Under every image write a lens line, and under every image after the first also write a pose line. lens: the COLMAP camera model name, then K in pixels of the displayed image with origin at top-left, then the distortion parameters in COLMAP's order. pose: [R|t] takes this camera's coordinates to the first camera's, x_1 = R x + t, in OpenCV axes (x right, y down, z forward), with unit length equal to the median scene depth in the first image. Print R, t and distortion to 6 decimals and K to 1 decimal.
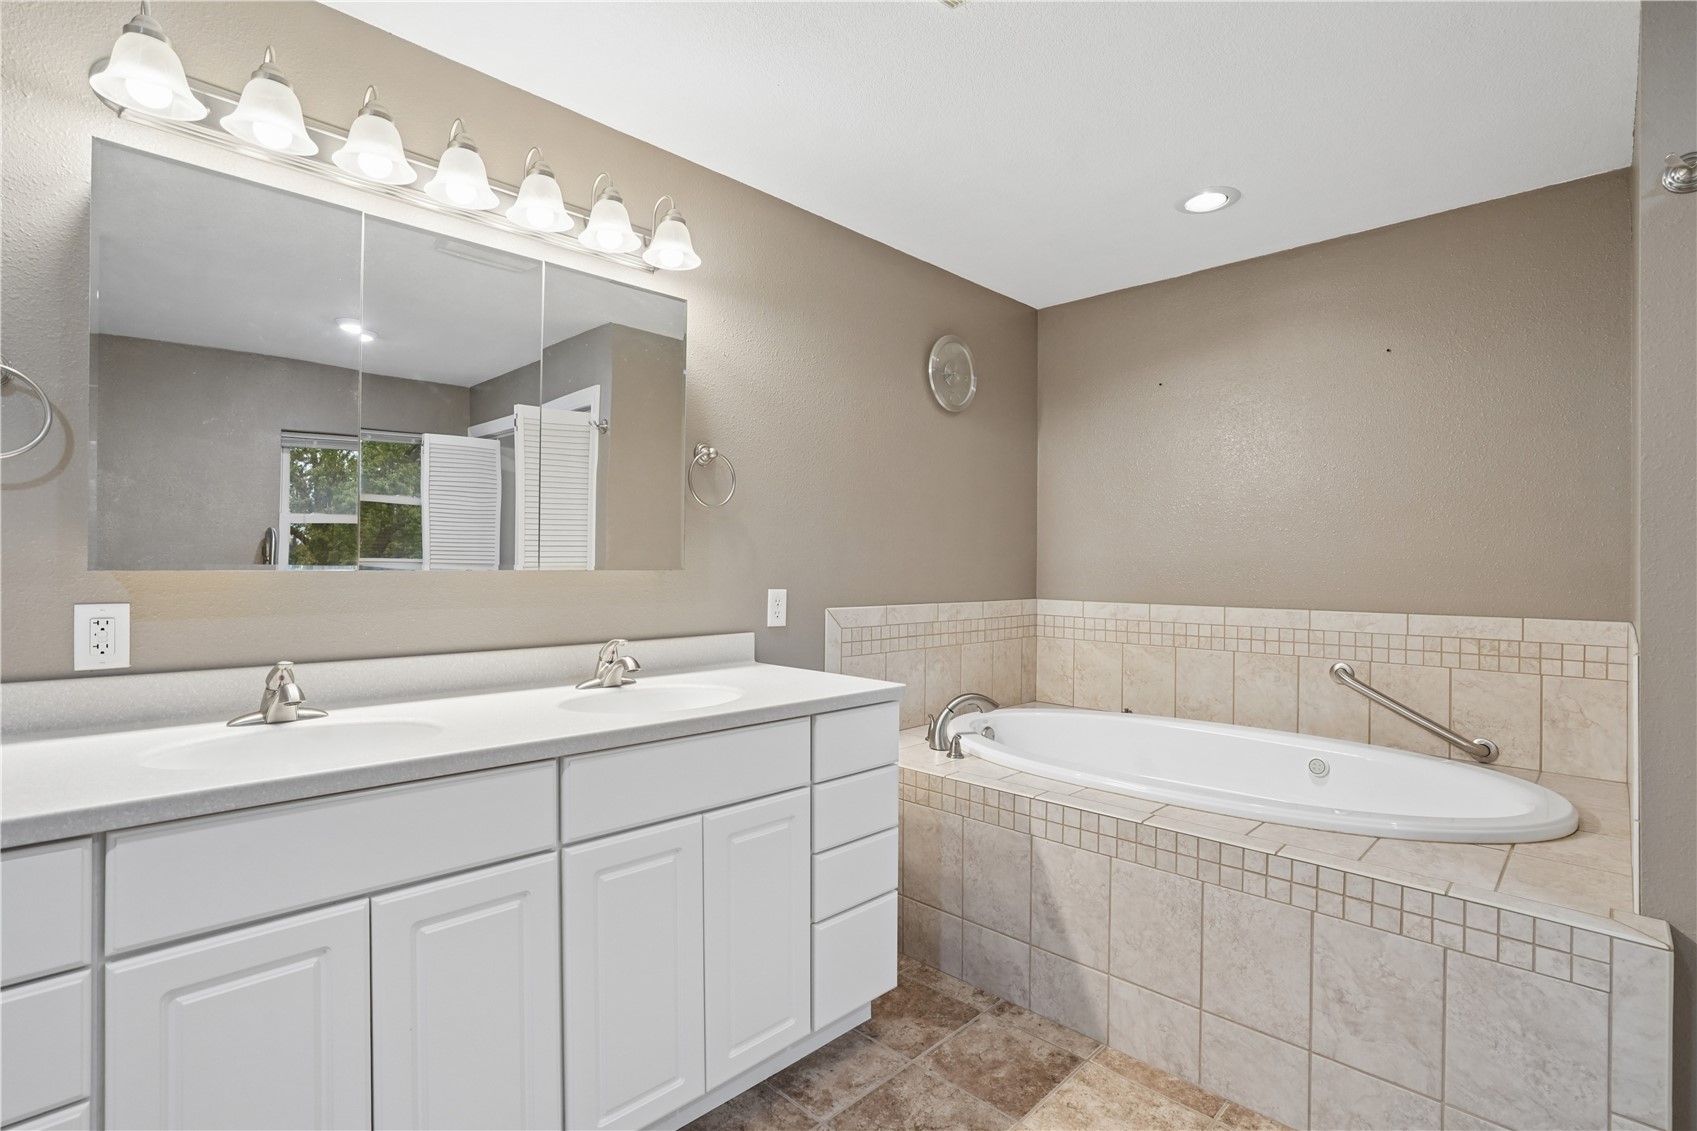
lens RADIAL K [[791.6, 0, 848.5], [0, 791.6, 565.5], [0, 0, 1]] dist [-0.042960, 0.016602]
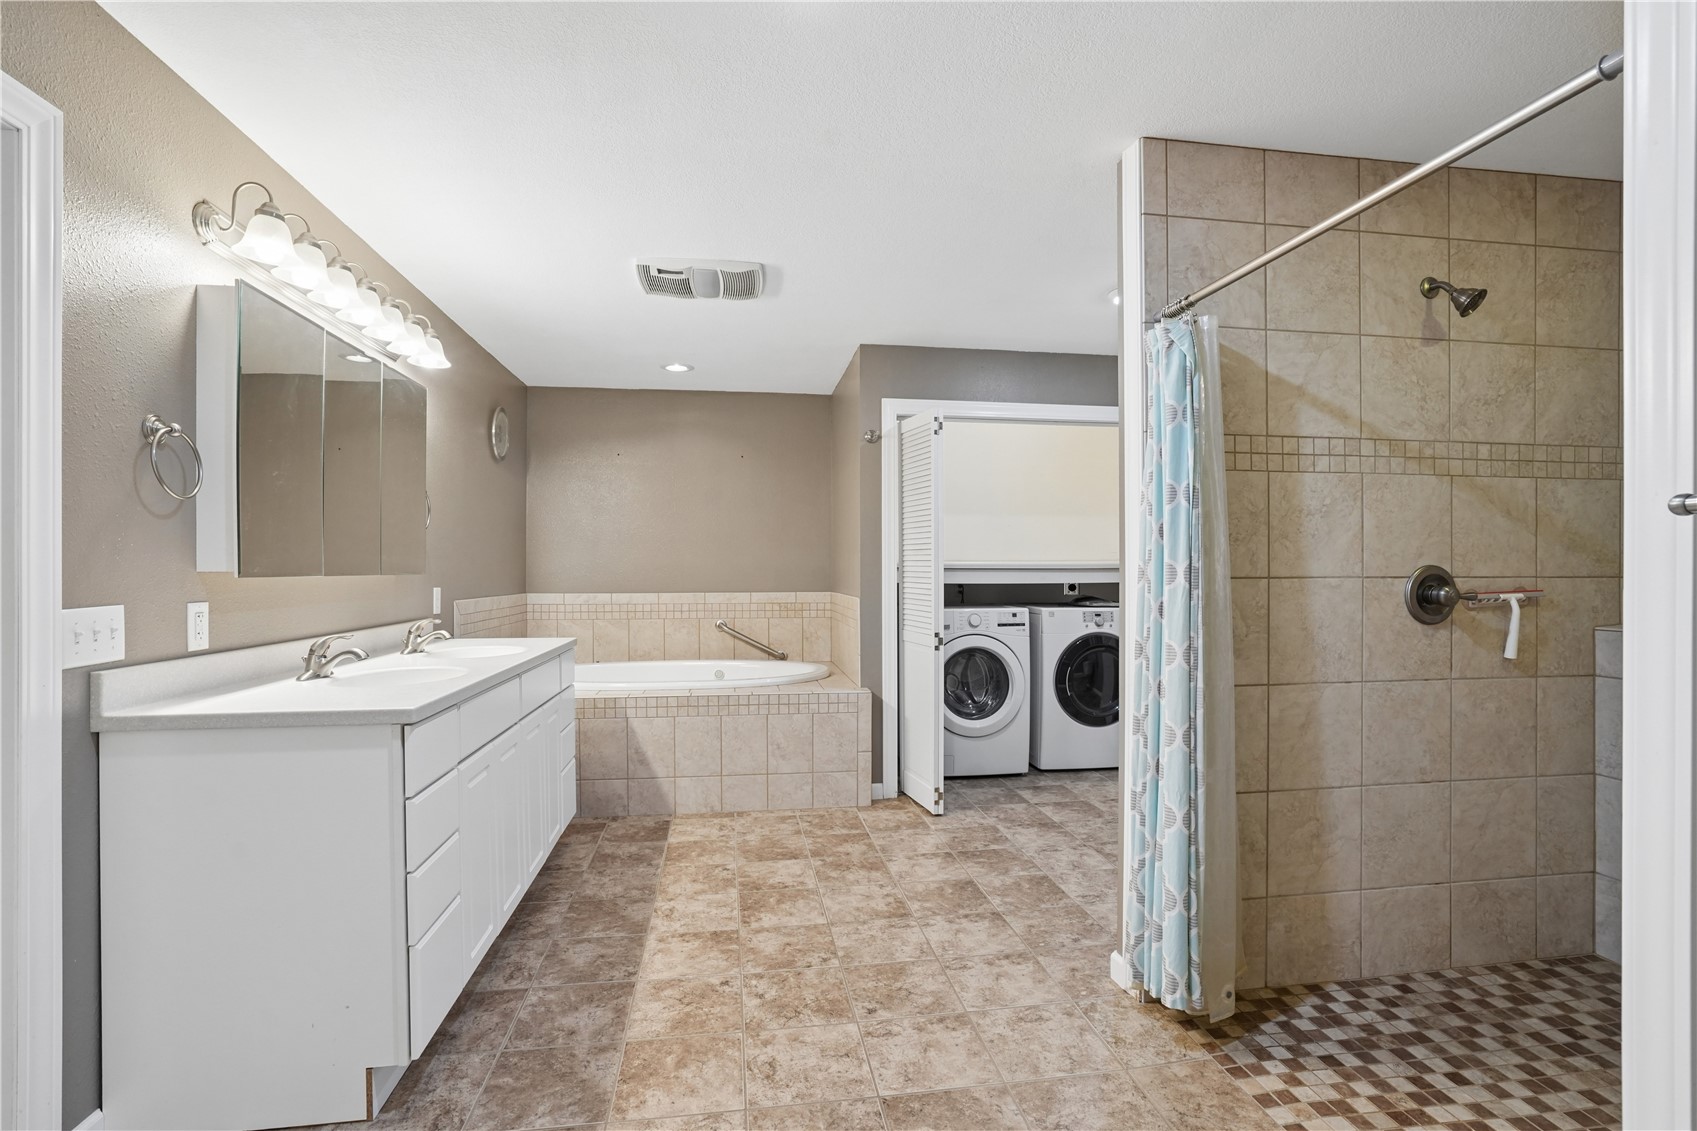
lens RADIAL K [[791.6, 0, 848.5], [0, 791.6, 565.5], [0, 0, 1]] dist [-0.042960, 0.016602]
pose [[0.596820, -0.001551, 0.802373, -0.720599], [0.005410, 0.999983, -0.002091, -0.000694], [-0.802357, 0.005589, 0.596819, -0.386604]]
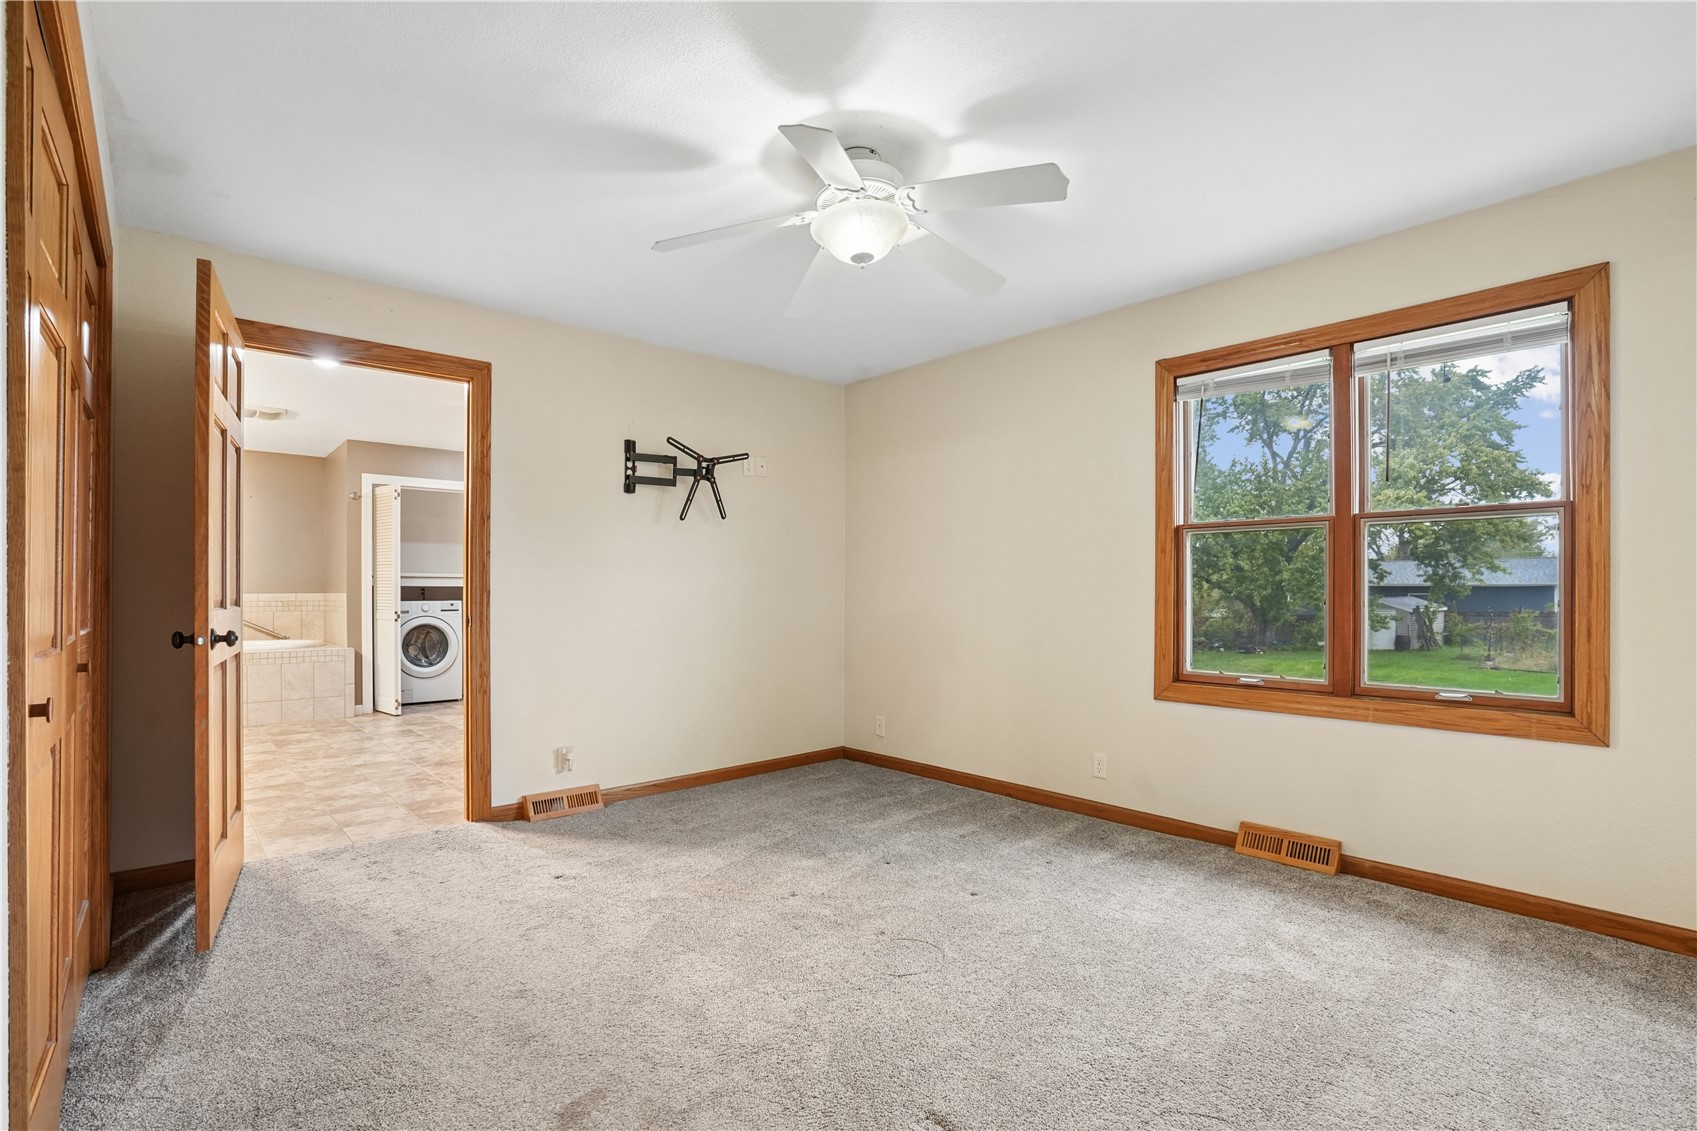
lens RADIAL K [[802.1, 0, 845.2], [0, 802.1, 582.1], [0, 0, 1]] dist [-0.050038, 0.023369]
pose [[0.065171, -0.000193, 0.997874, -1.922995], [0.005729, 0.999984, -0.000180, 0.031589], [-0.997858, 0.005729, 0.065171, -1.268844]]
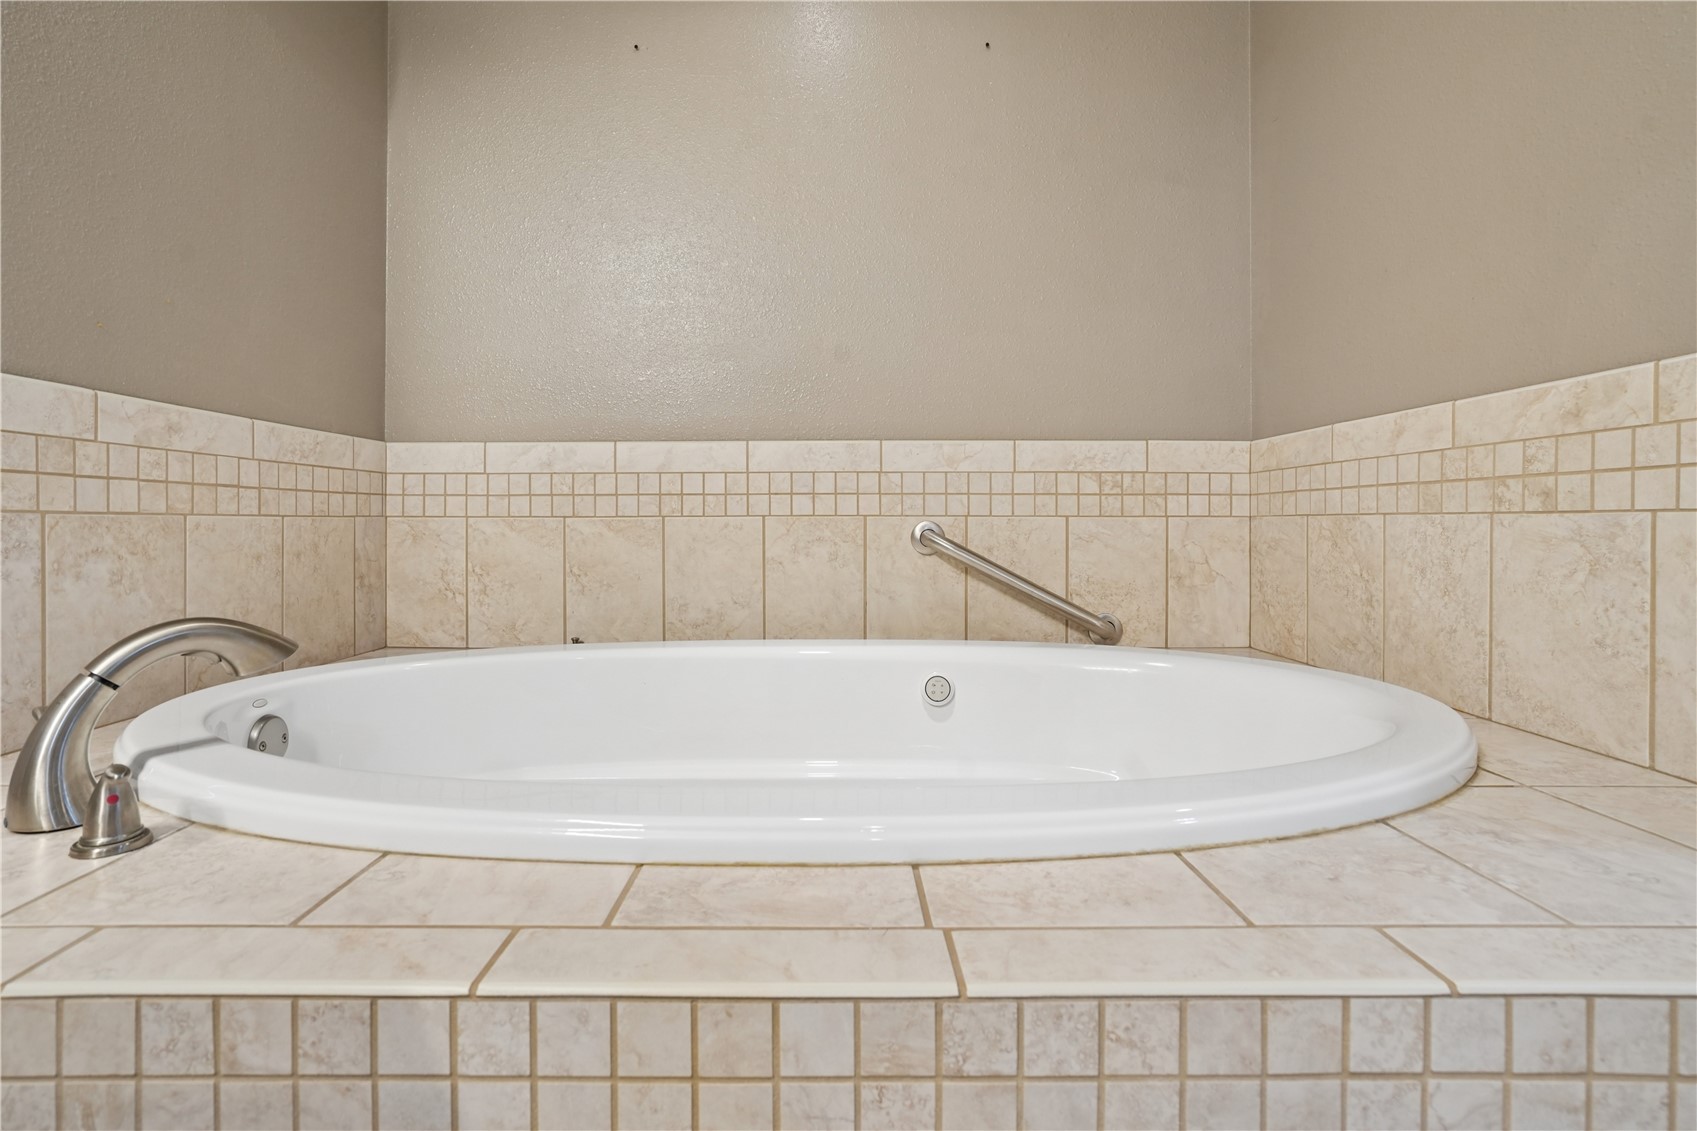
lens RADIAL K [[800.4, 0, 819.5], [0, 800.4, 537.1], [0, 0, 1]] dist [-0.057380, 0.027500]
pose [[0.721051, -0.022017, 0.692532, 0.120899], [0.006537, 0.999667, 0.024974, 0.123127], [-0.692851, -0.013480, 0.720955, 0.602967]]
